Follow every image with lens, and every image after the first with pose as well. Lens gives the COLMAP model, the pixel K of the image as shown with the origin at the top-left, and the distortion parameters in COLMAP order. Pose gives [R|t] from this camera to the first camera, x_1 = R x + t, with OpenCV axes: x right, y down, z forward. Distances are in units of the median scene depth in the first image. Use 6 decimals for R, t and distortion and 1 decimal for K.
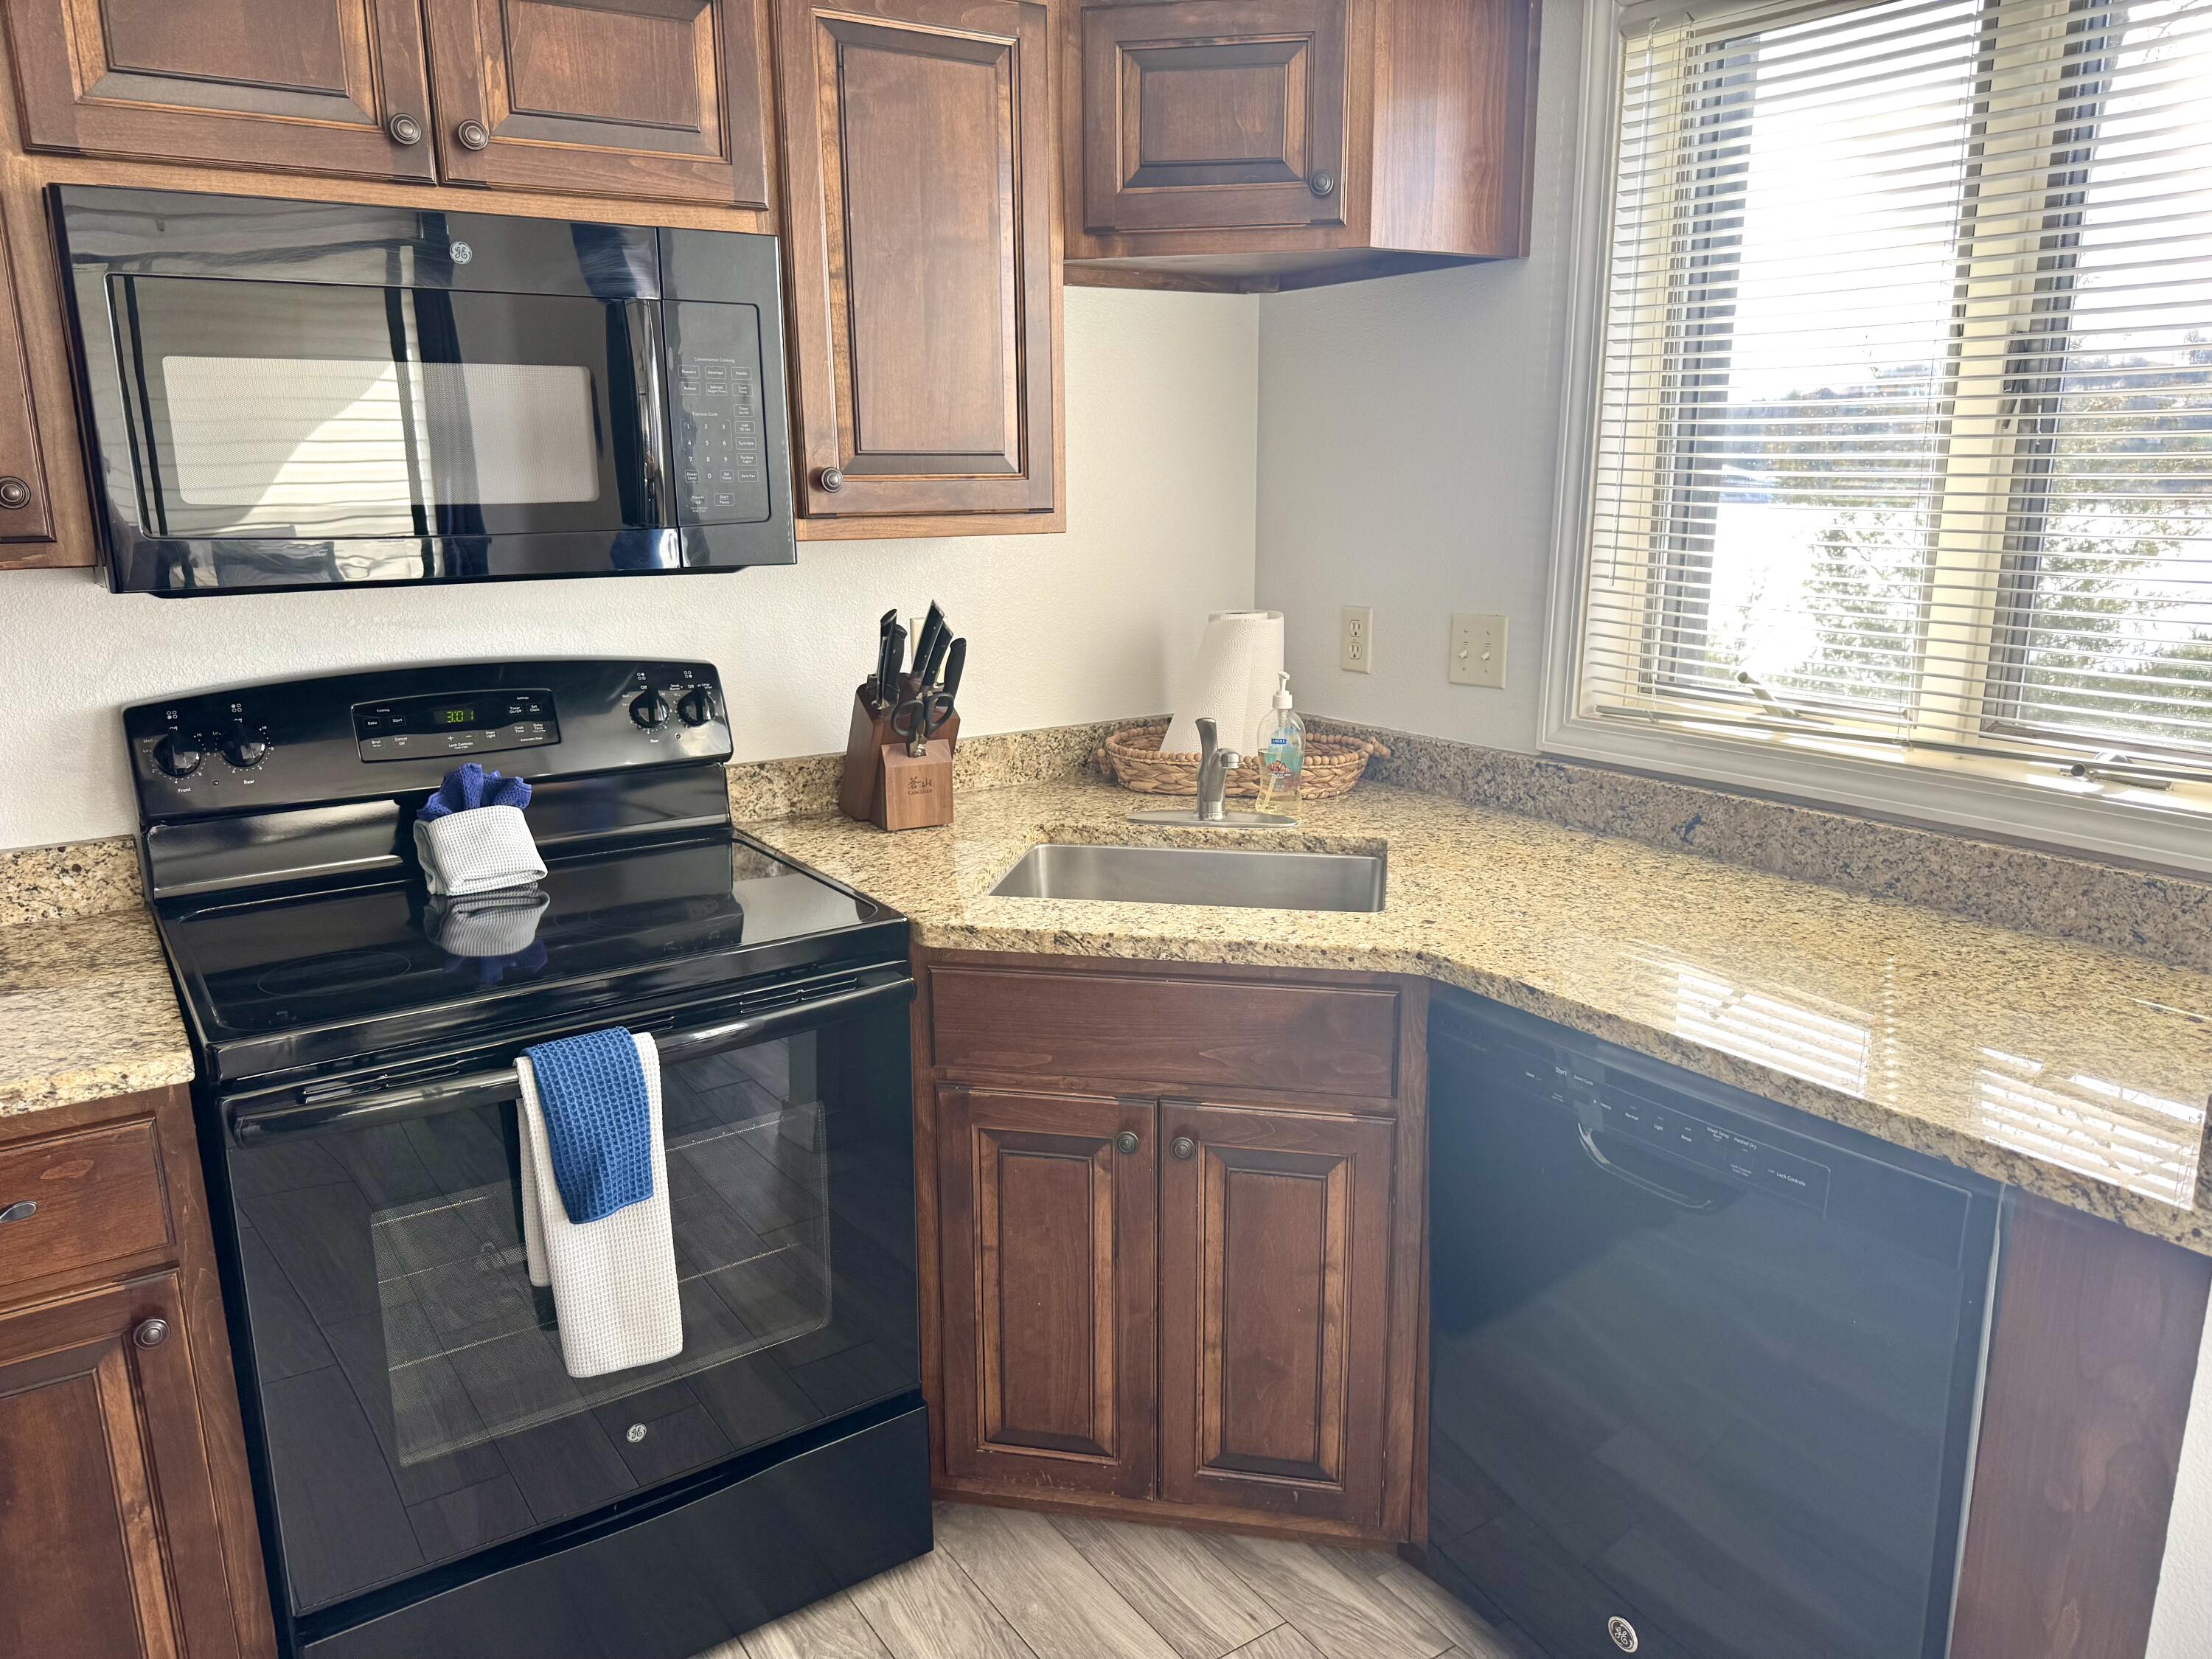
lens RADIAL K [[1556.2, 0, 1091.7], [0, 1556.2, 845.4], [0, 0, 1]] dist [0.042925, -0.052857]
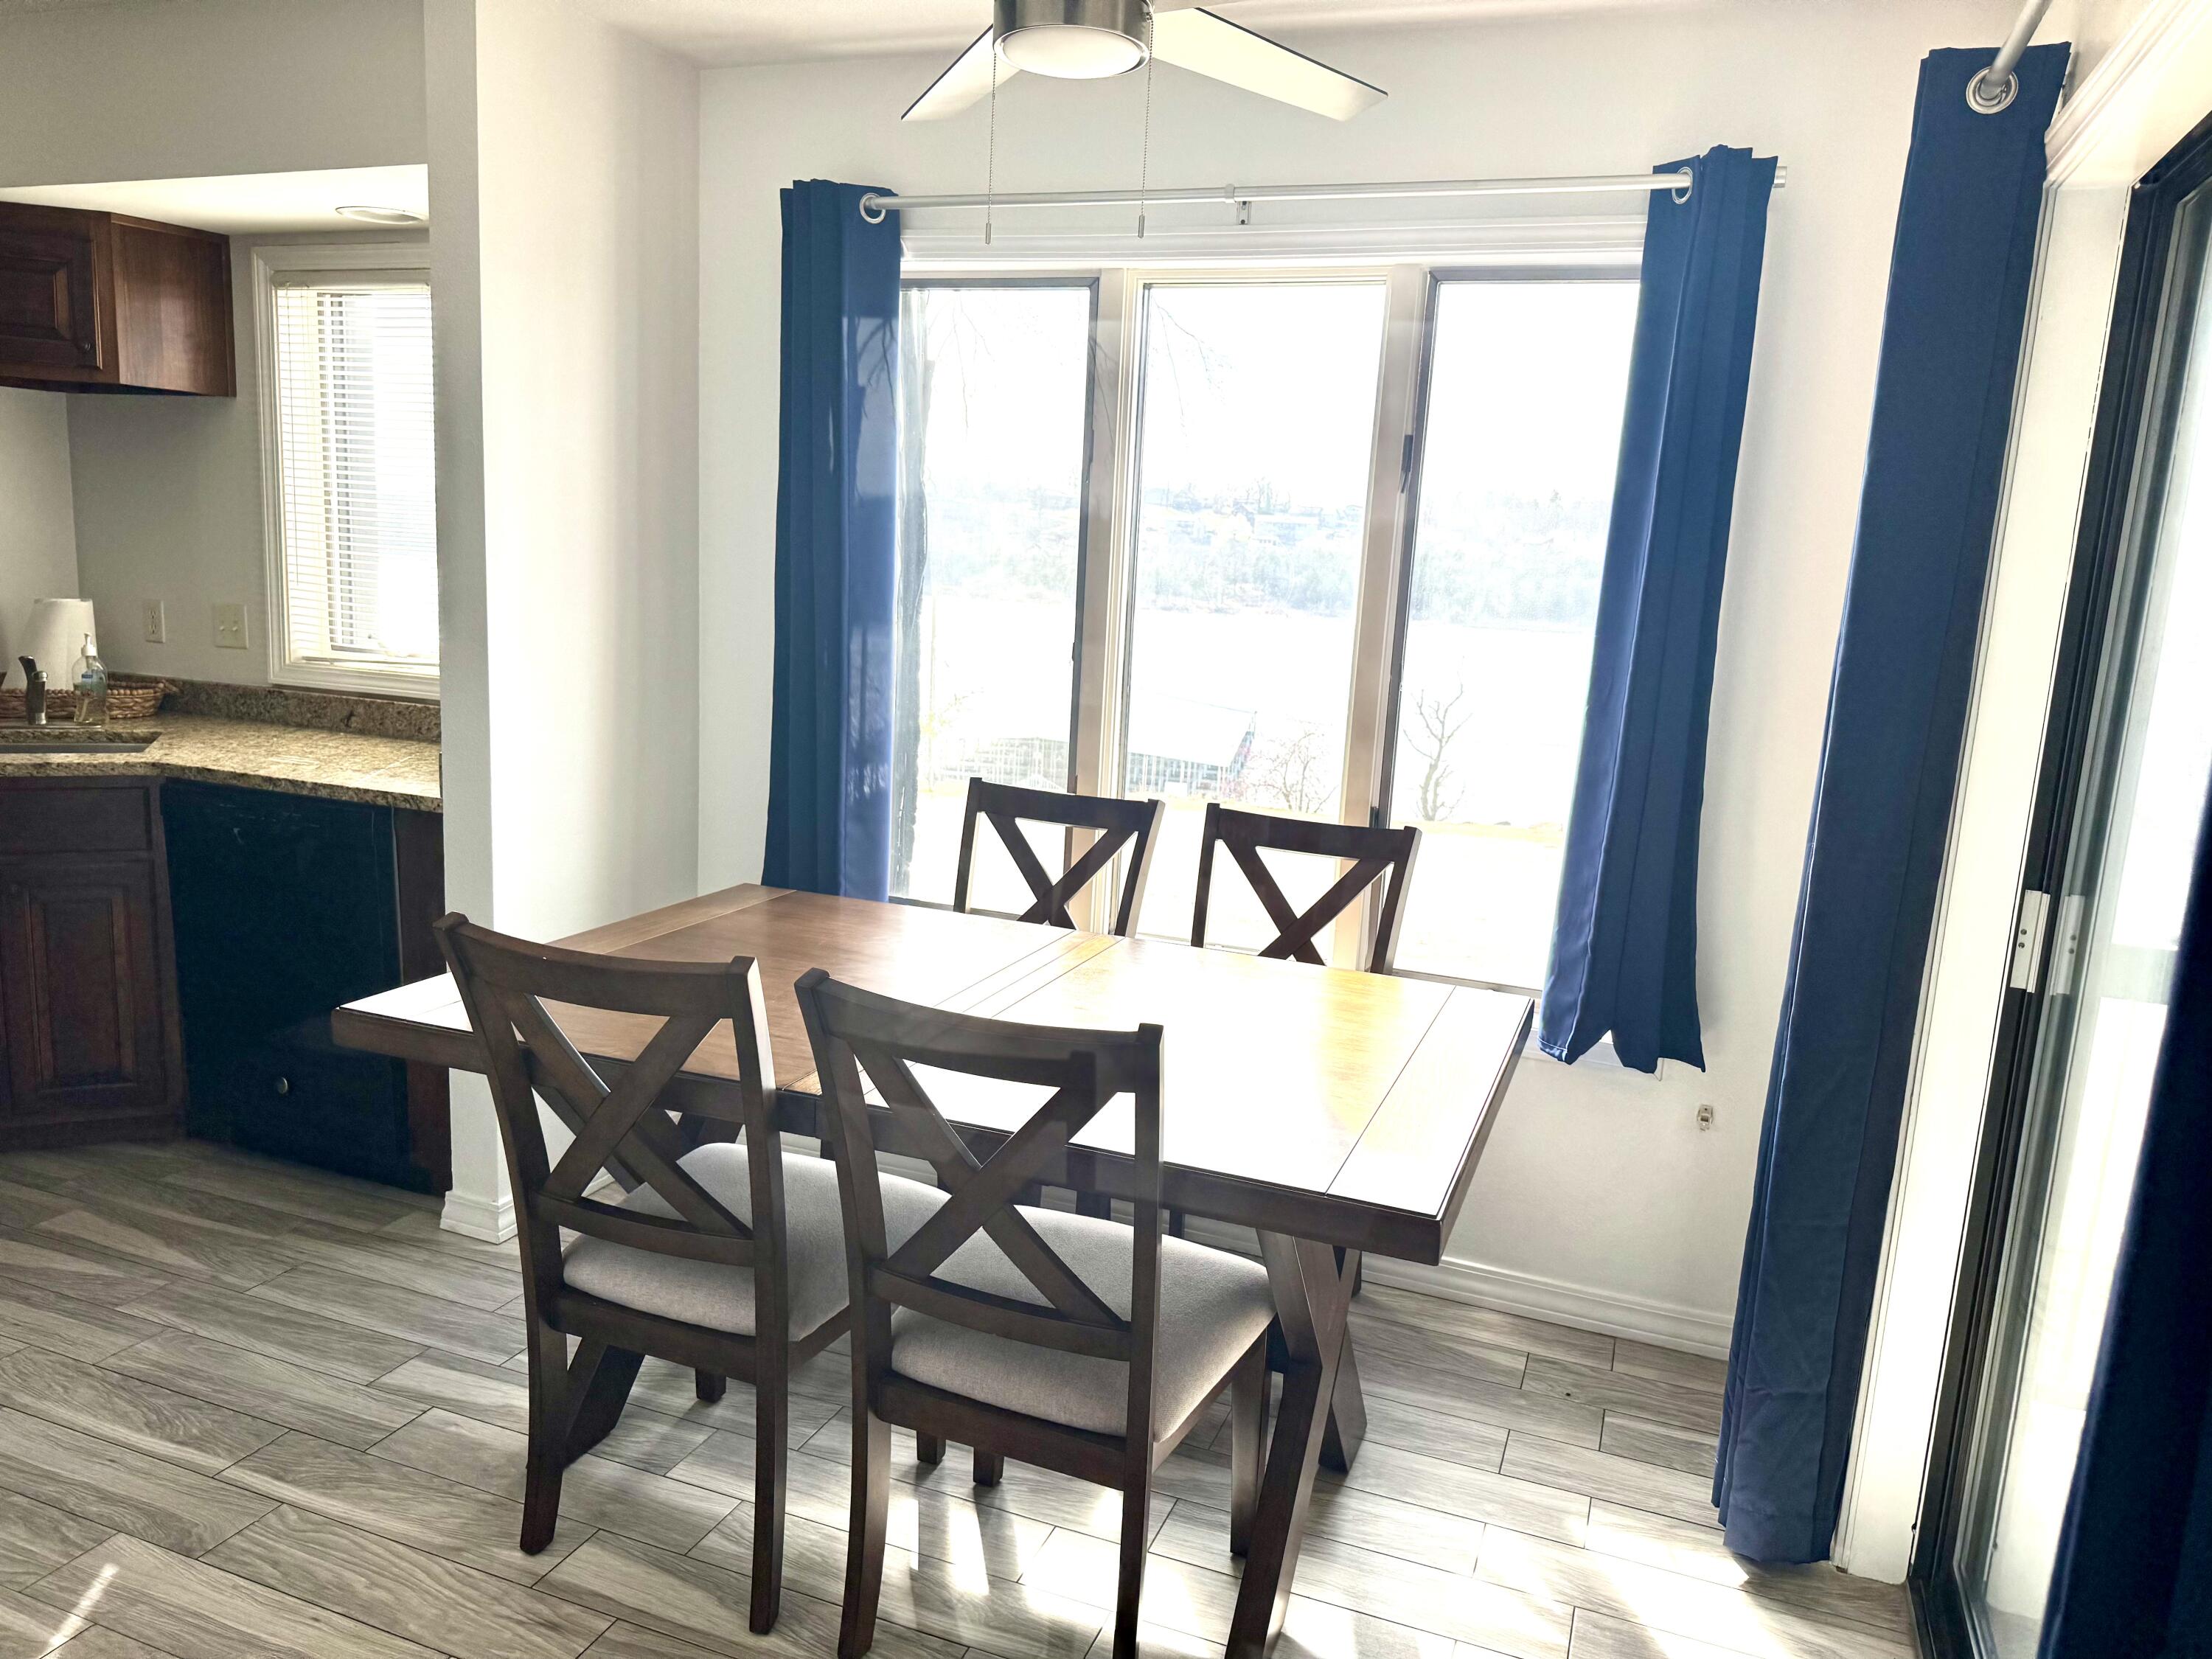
lens RADIAL K [[1556.2, 0, 1090.4], [0, 1556.2, 842.4], [0, 0, 1]] dist [0.042925, -0.052857]
pose [[0.822428, -0.050492, 0.566624, 0.055437], [0.079117, 0.996525, -0.026034, 0.269318], [-0.563341, 0.066241, 0.823565, -1.063259]]
